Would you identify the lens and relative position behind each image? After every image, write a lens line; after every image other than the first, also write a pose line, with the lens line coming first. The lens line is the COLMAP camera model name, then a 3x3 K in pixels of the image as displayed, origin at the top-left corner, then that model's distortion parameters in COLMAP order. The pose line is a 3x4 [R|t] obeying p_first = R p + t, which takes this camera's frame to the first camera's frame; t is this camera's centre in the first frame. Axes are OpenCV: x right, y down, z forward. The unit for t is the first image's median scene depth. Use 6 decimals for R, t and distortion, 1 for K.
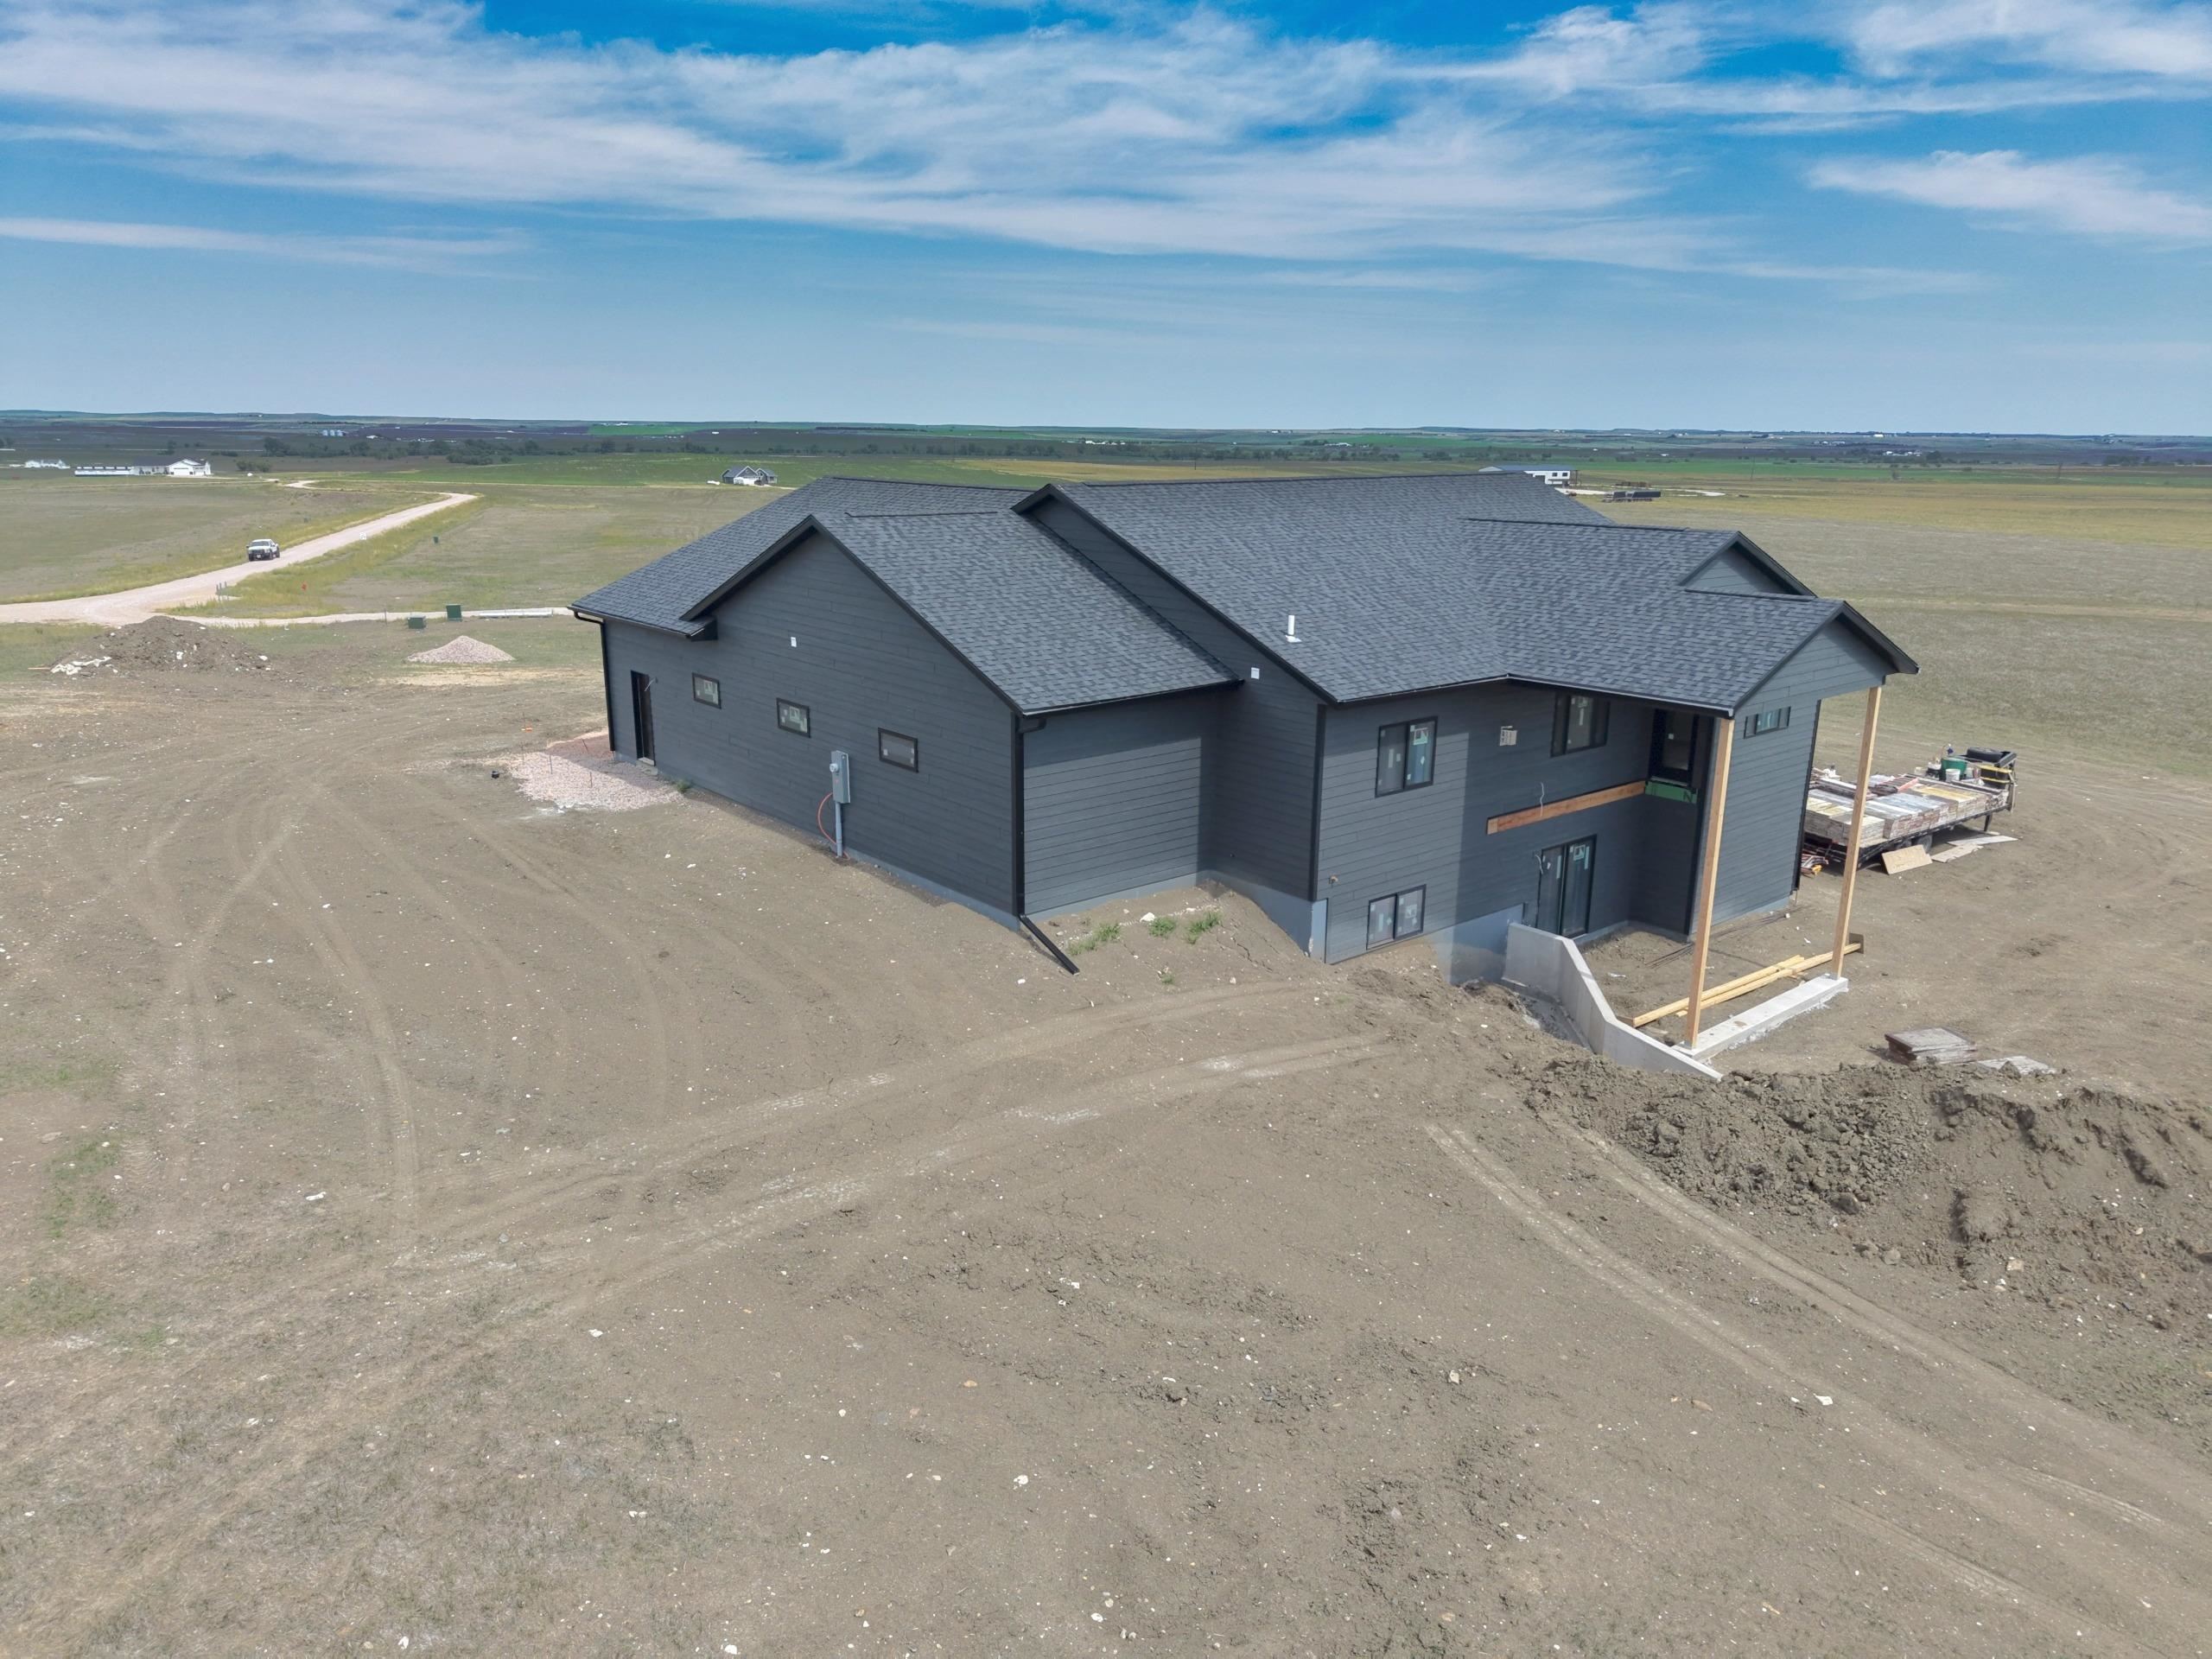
lens RADIAL K [[1514.0, 0, 1102.9], [0, 1514.0, 827.5], [0, 0, 1]] dist [0.028965, -0.011648]
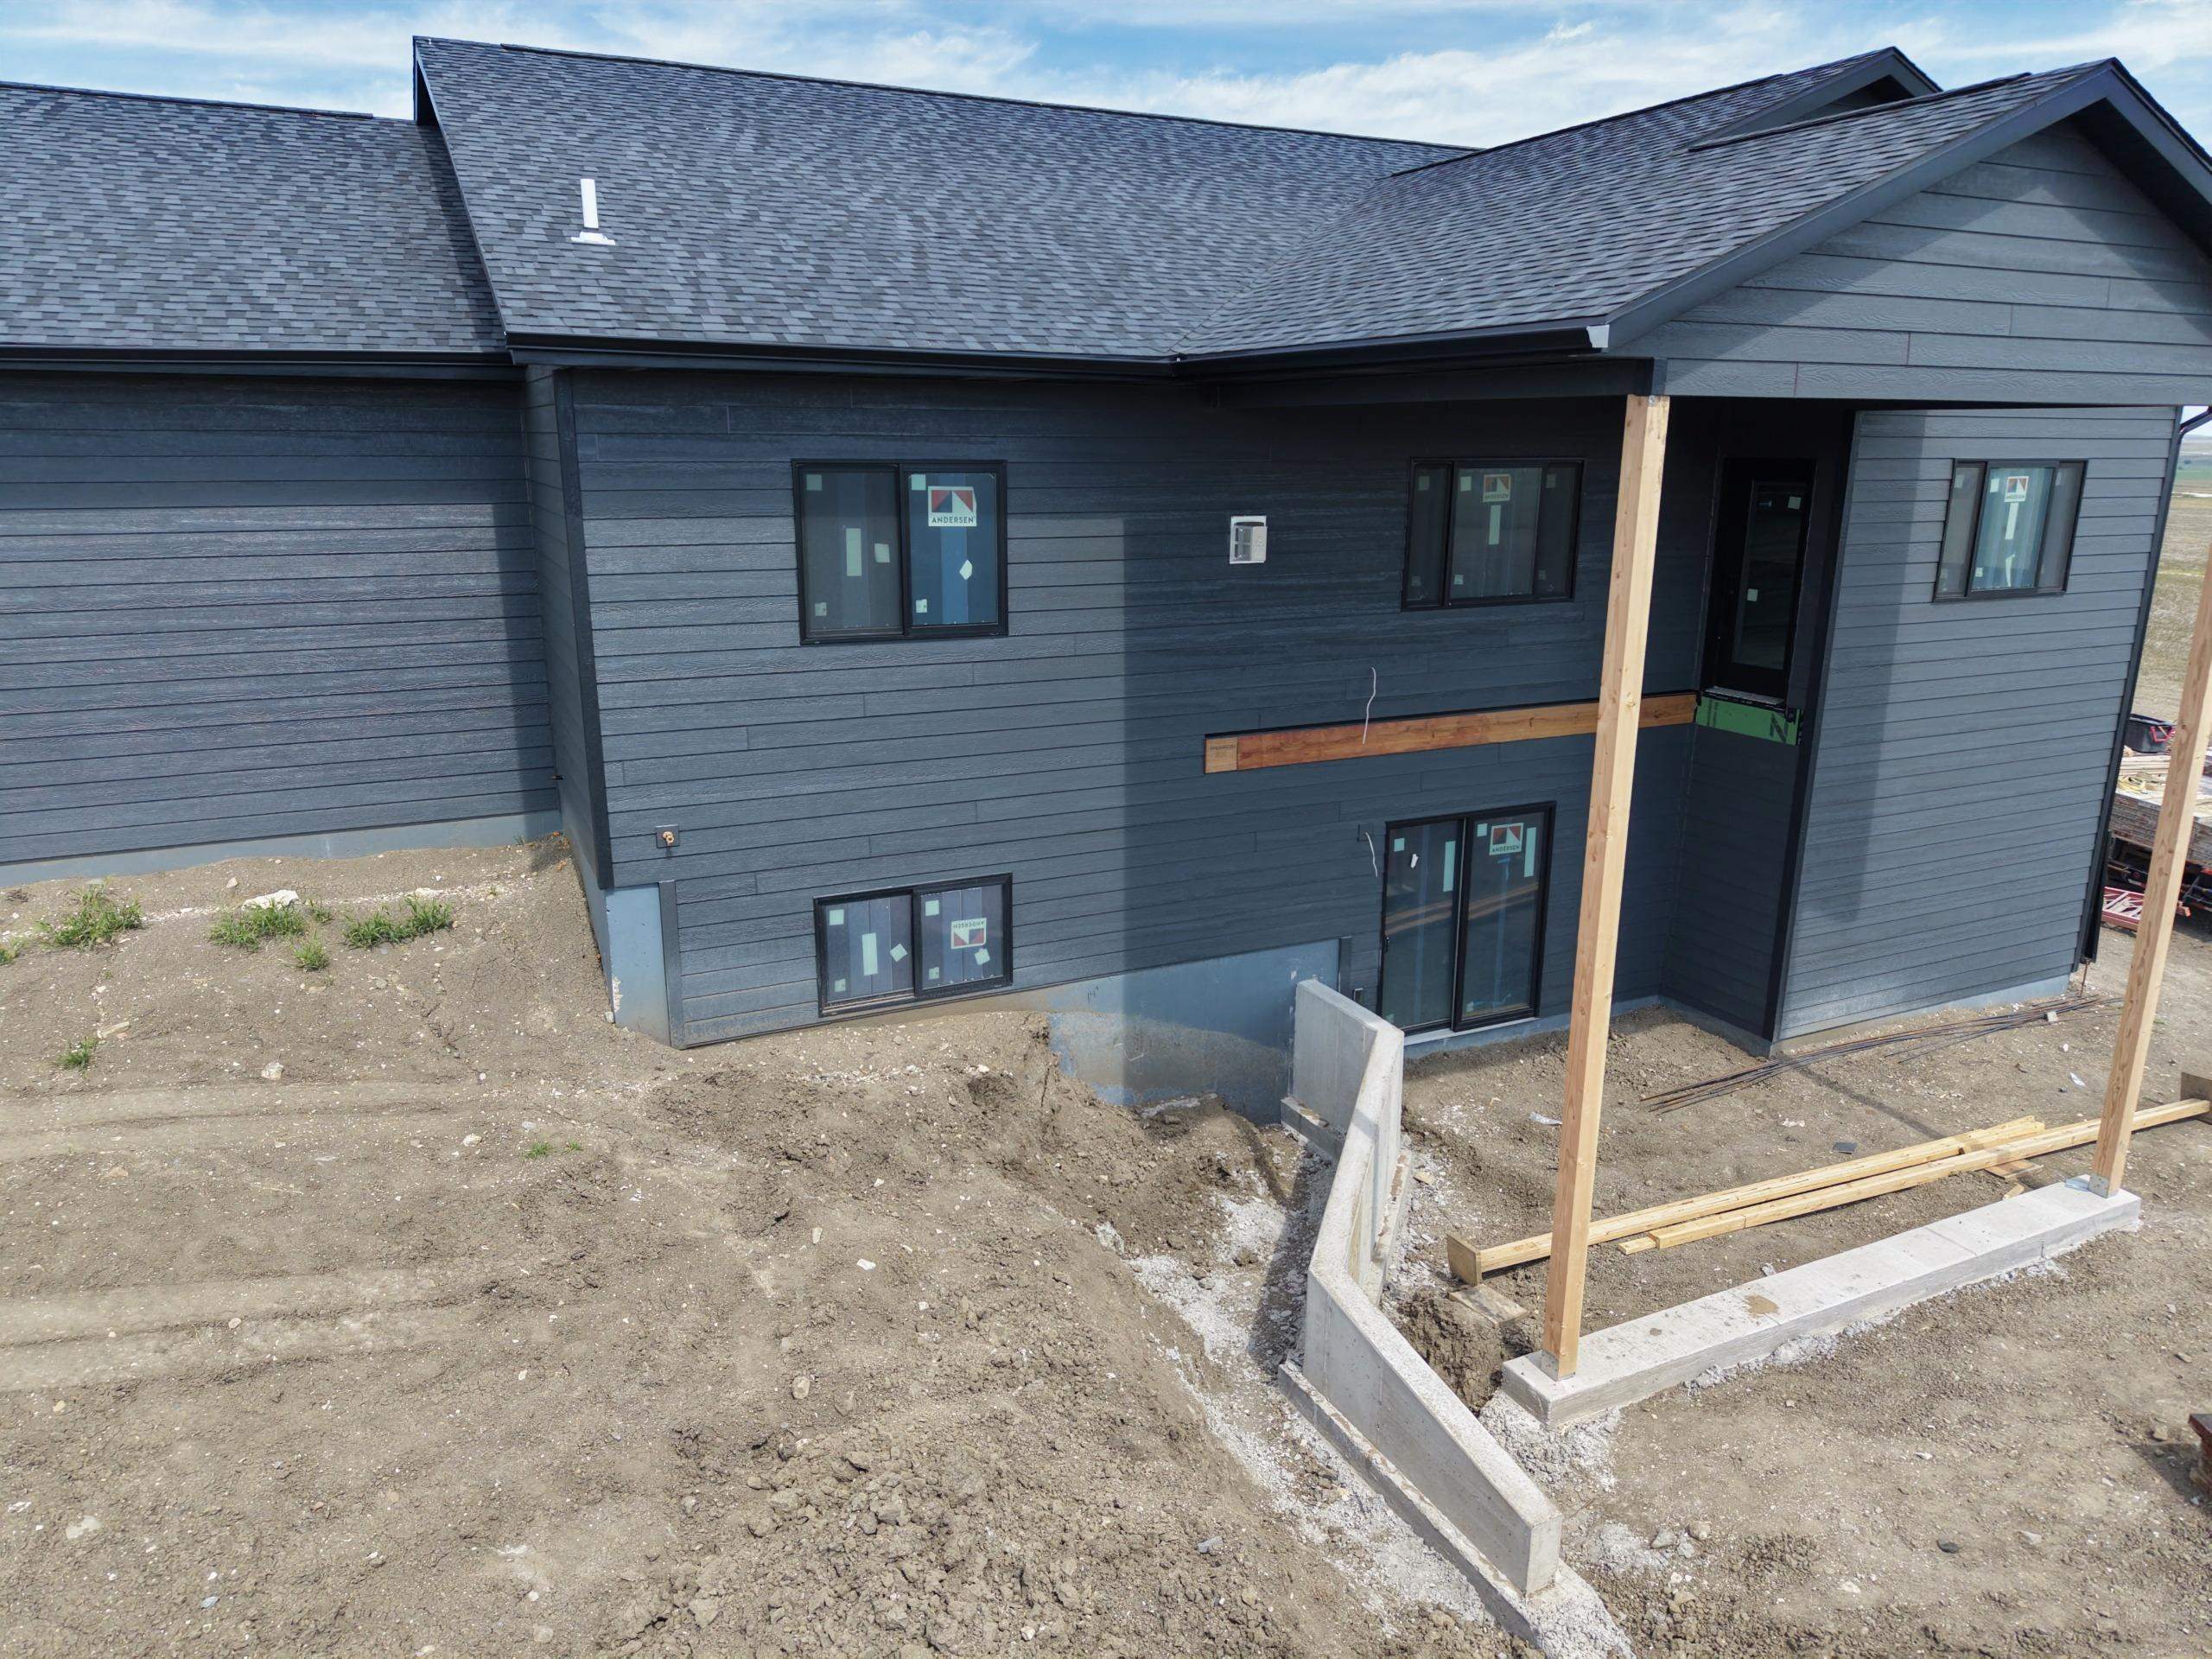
lens RADIAL K [[1514.0, 0, 1105.9], [0, 1514.0, 831.7], [0, 0, 1]] dist [0.028965, -0.011648]
pose [[0.969864, 0.060782, -0.235944, 0.337523], [-0.061520, 0.998097, 0.004242, 0.021996], [0.235753, 0.010401, 0.971757, 0.589042]]
